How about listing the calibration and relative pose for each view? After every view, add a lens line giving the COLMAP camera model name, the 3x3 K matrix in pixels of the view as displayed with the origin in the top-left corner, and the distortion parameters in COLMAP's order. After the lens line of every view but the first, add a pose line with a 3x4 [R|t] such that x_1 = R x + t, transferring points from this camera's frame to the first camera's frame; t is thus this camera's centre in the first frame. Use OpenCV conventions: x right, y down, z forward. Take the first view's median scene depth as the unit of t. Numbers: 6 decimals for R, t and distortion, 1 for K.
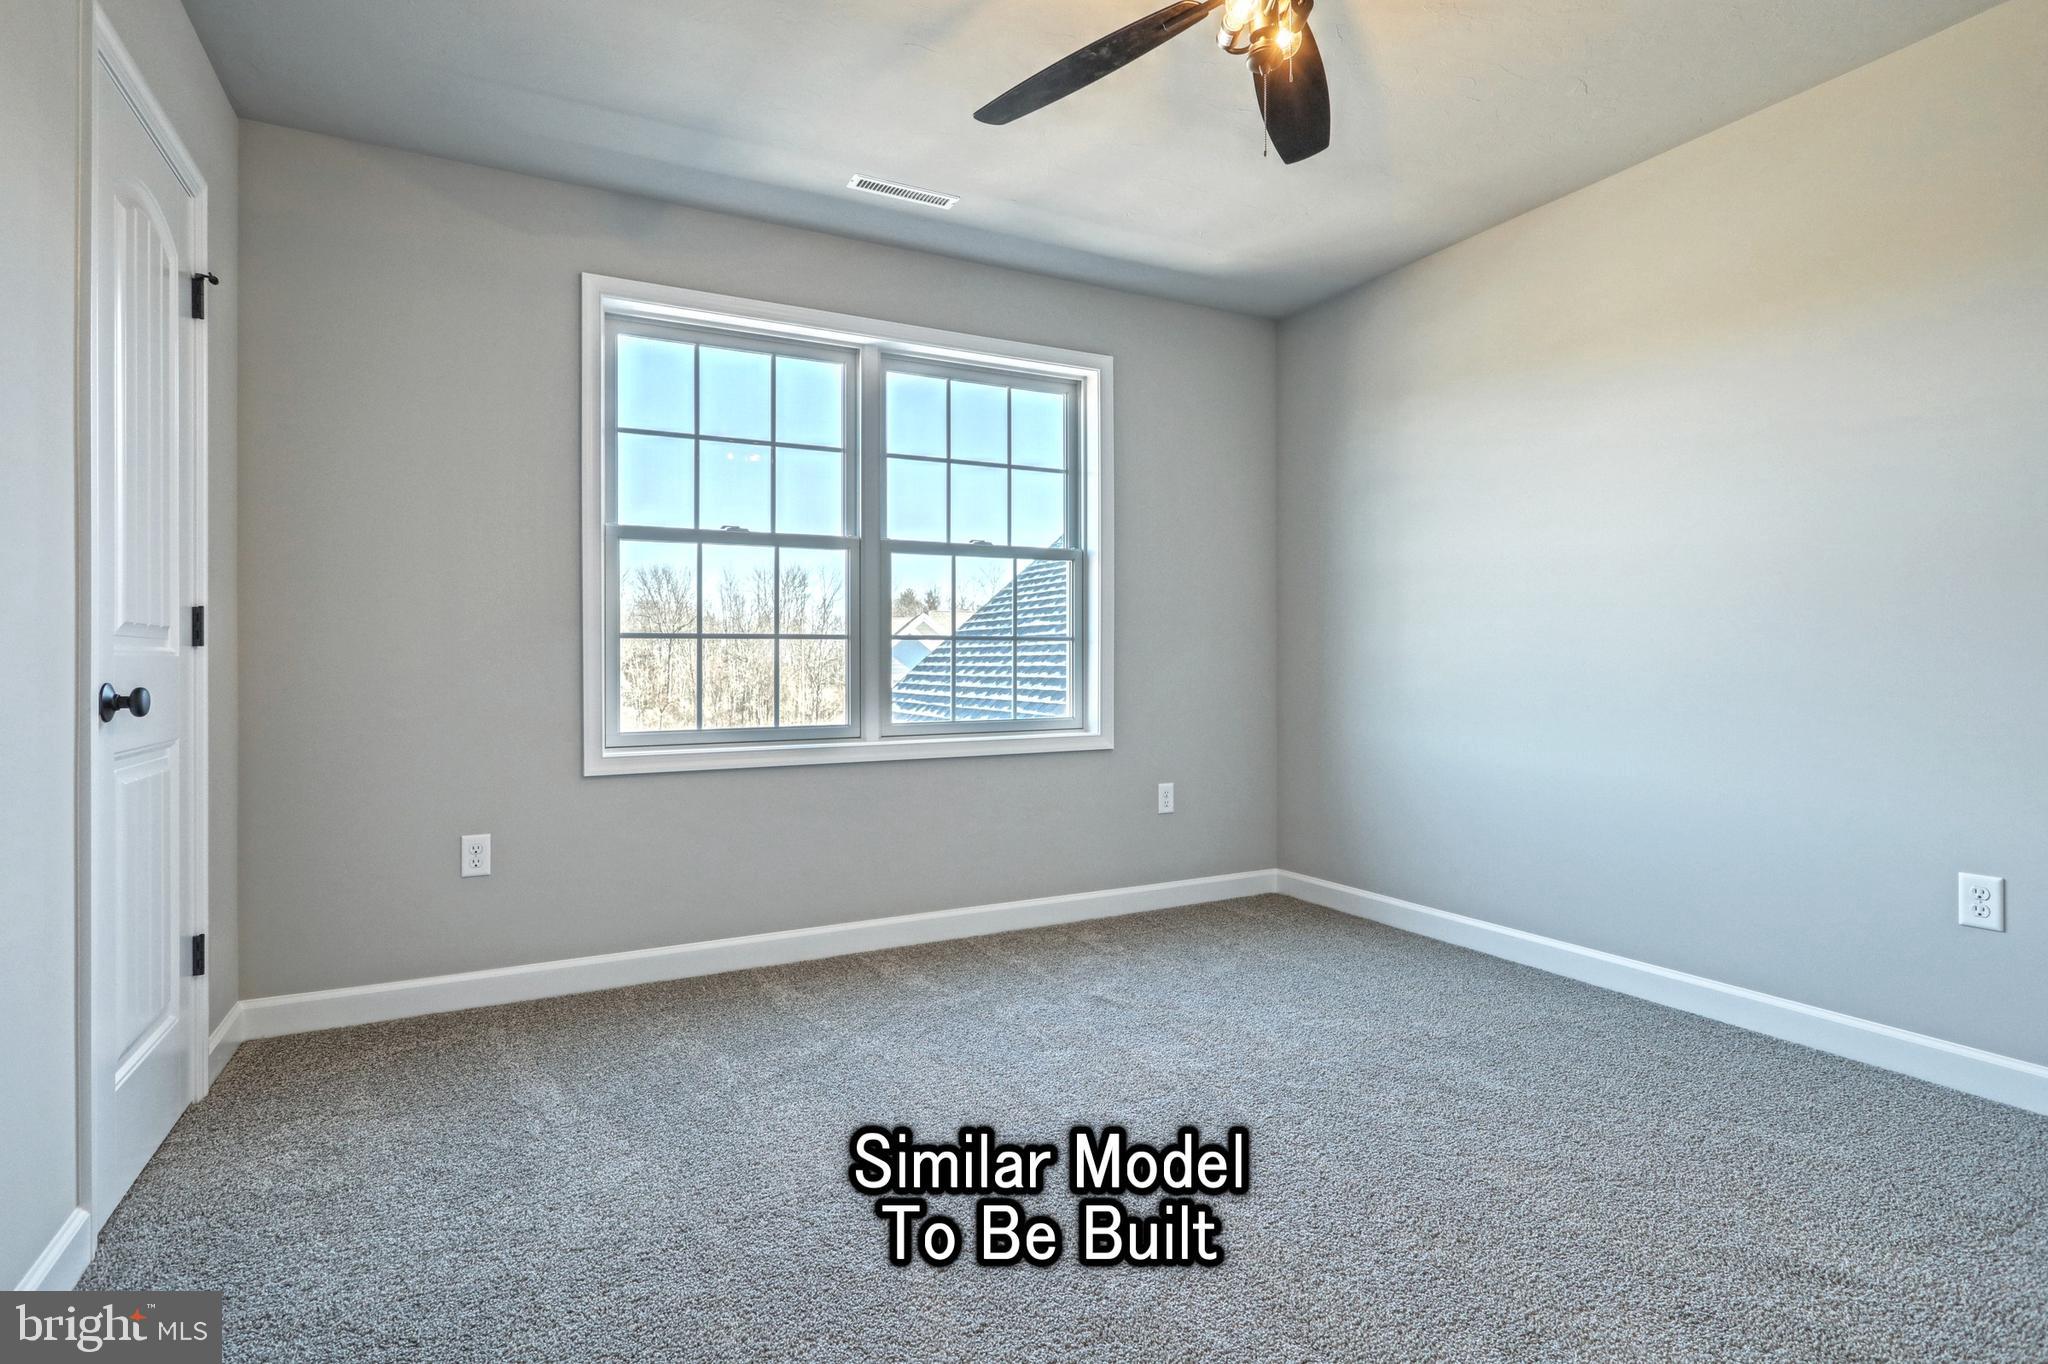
lens RADIAL K [[1071.8, 0, 1026.2], [0, 1071.8, 646.9], [0, 0, 1]] dist [0.029807, -0.000072]
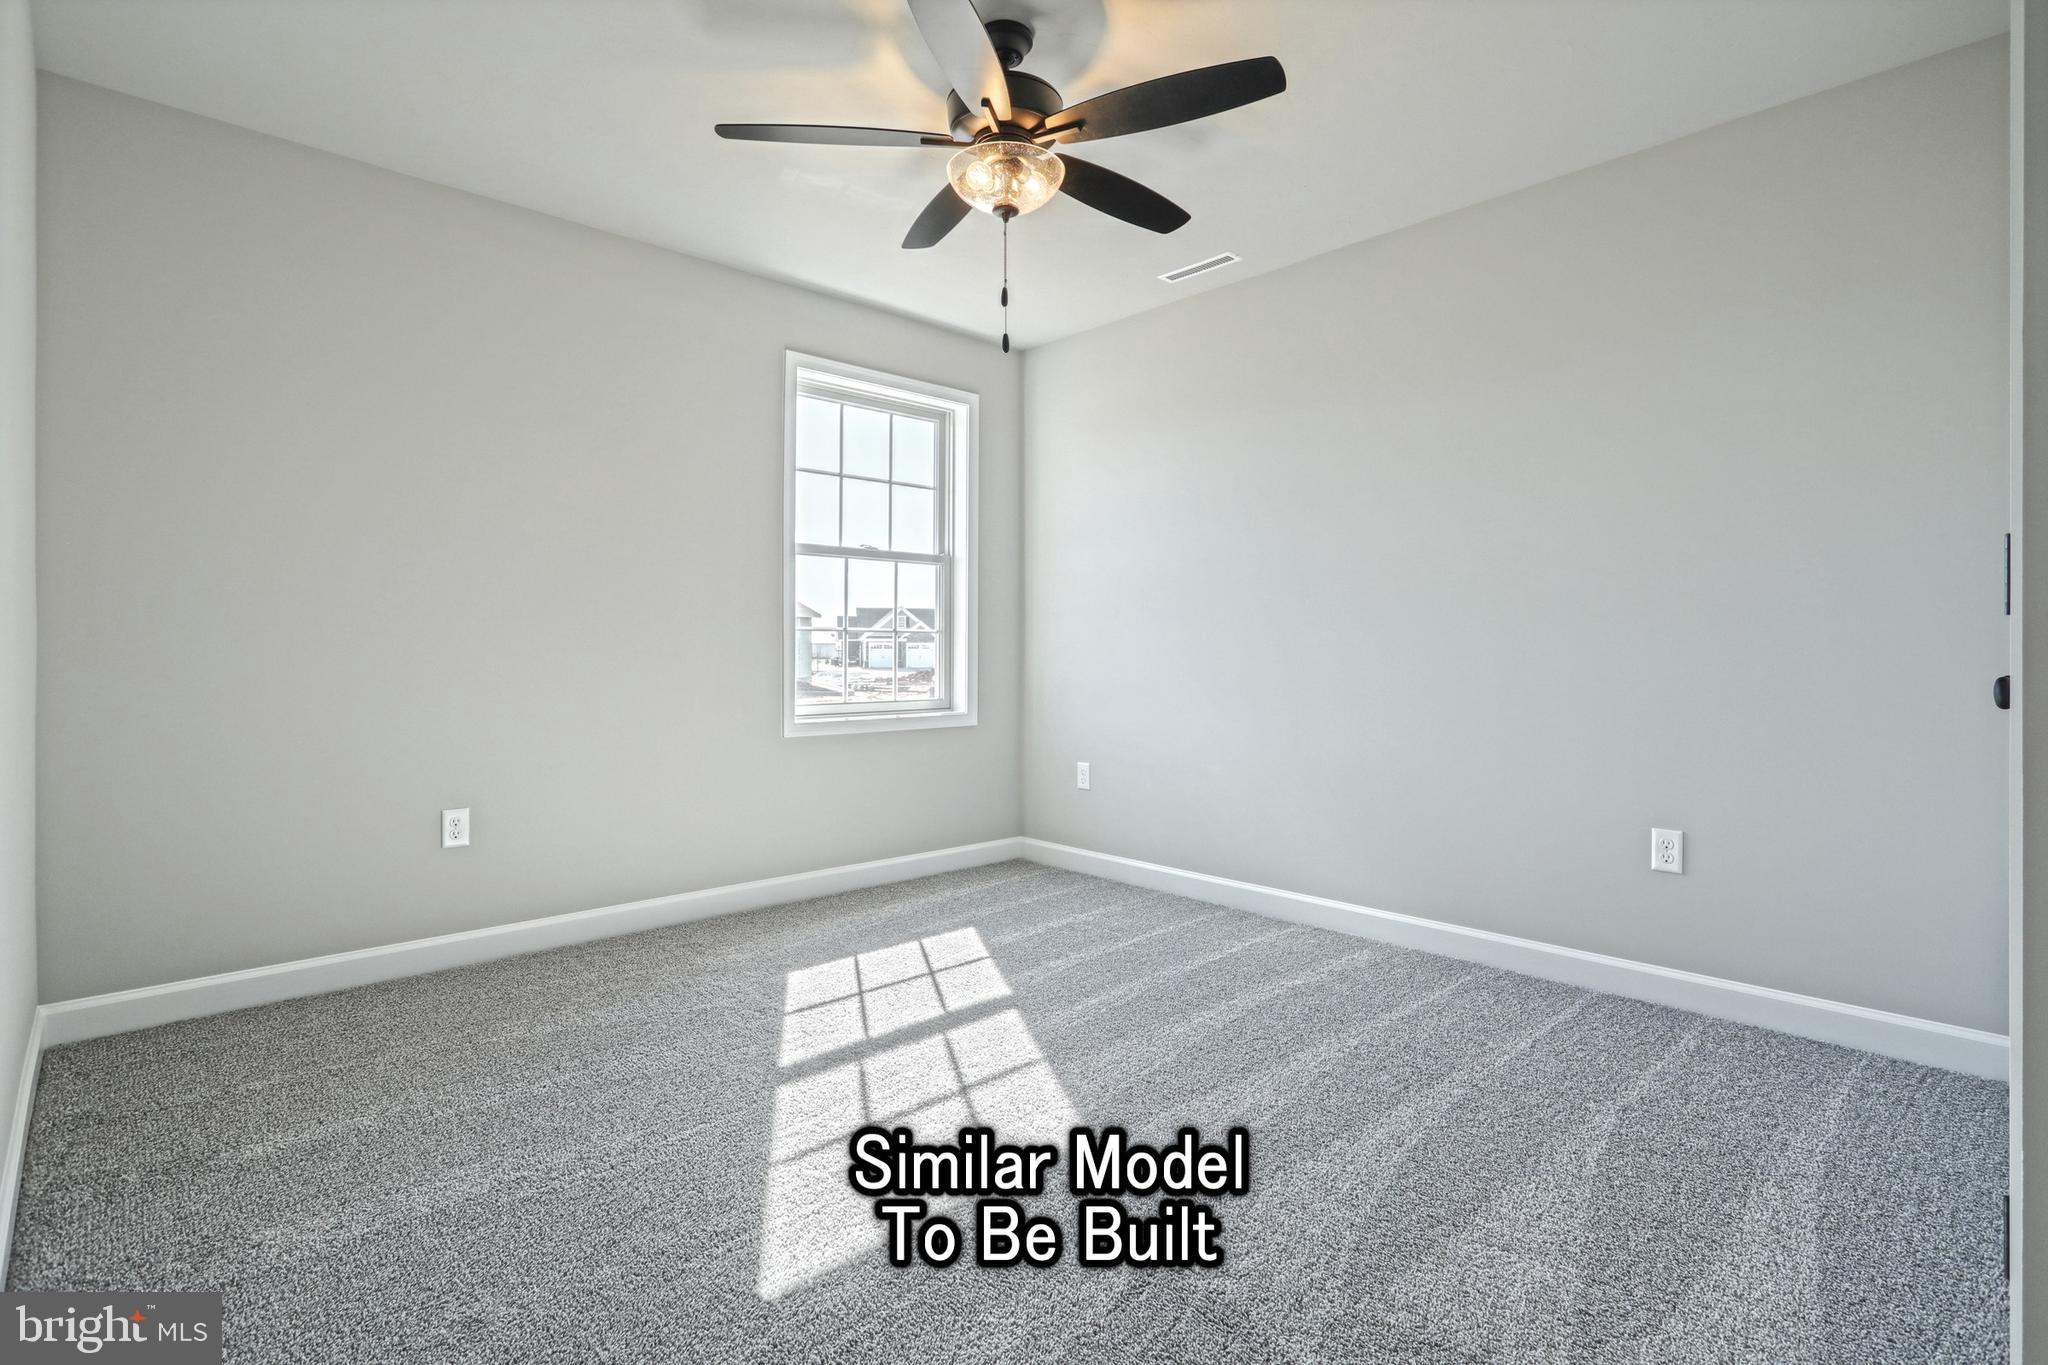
lens RADIAL K [[1002.4, 0, 1021.4], [0, 1002.4, 611.3], [0, 0, 1]] dist [0.001204, 0.000168]
pose [[0.967753, 0.014547, 0.251481, -0.155155], [-0.007963, 0.999599, -0.027177, -0.000652], [-0.251776, 0.024298, 0.967480, -0.083388]]
